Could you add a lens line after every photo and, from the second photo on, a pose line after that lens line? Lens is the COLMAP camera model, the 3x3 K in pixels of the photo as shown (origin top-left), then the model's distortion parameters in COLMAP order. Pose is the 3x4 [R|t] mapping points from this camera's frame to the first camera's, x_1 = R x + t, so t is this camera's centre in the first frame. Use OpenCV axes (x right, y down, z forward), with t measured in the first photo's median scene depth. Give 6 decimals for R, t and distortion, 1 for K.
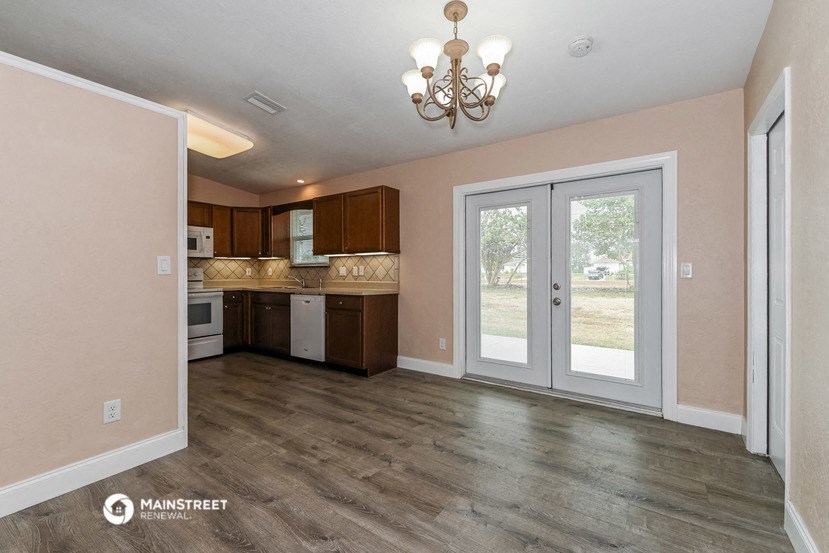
lens RADIAL K [[348.1, 0, 414.5], [0, 348.1, 276.5], [0, 0, 1]] dist [0.021560, -0.000103]
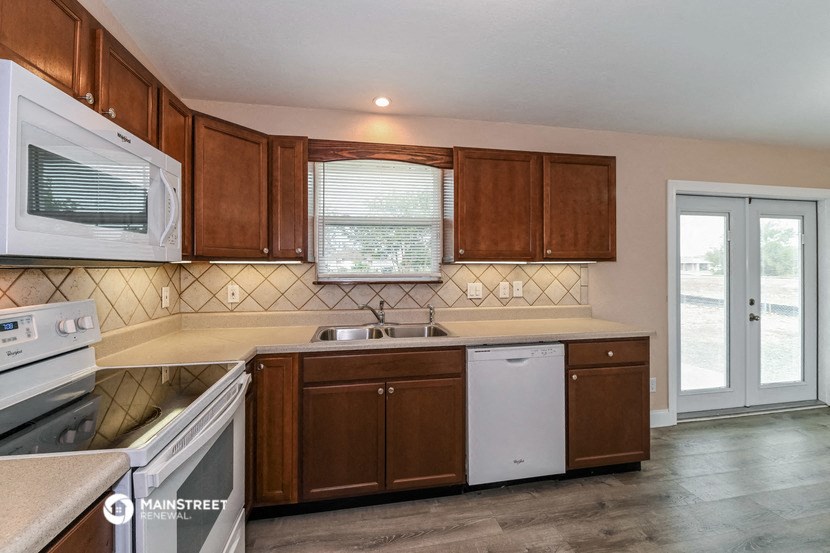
lens RADIAL K [[358.3, 0, 417.1], [0, 358.3, 267.5], [0, 0, 1]] dist [-0.002685, -0.000841]
pose [[0.699893, -0.000358, 0.714247, -0.652729], [0.007913, 0.999942, -0.007253, -0.046261], [-0.714204, 0.010729, 0.699856, 0.646231]]
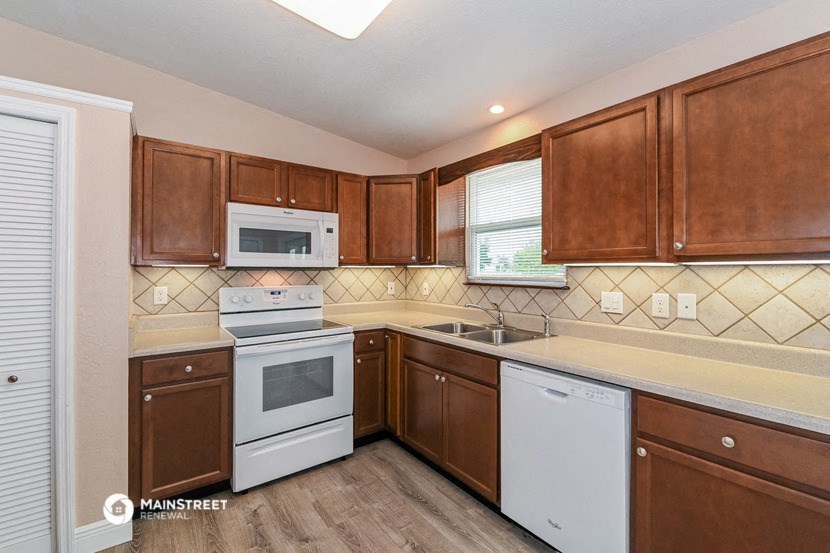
lens RADIAL K [[358.3, 0, 417.1], [0, 358.3, 267.5], [0, 0, 1]] dist [-0.002685, -0.000841]
pose [[0.949526, 0.000287, -0.313687, -0.282317], [-0.004917, 0.999890, -0.013969, -0.046974], [0.313649, 0.014806, 0.949424, 0.509082]]
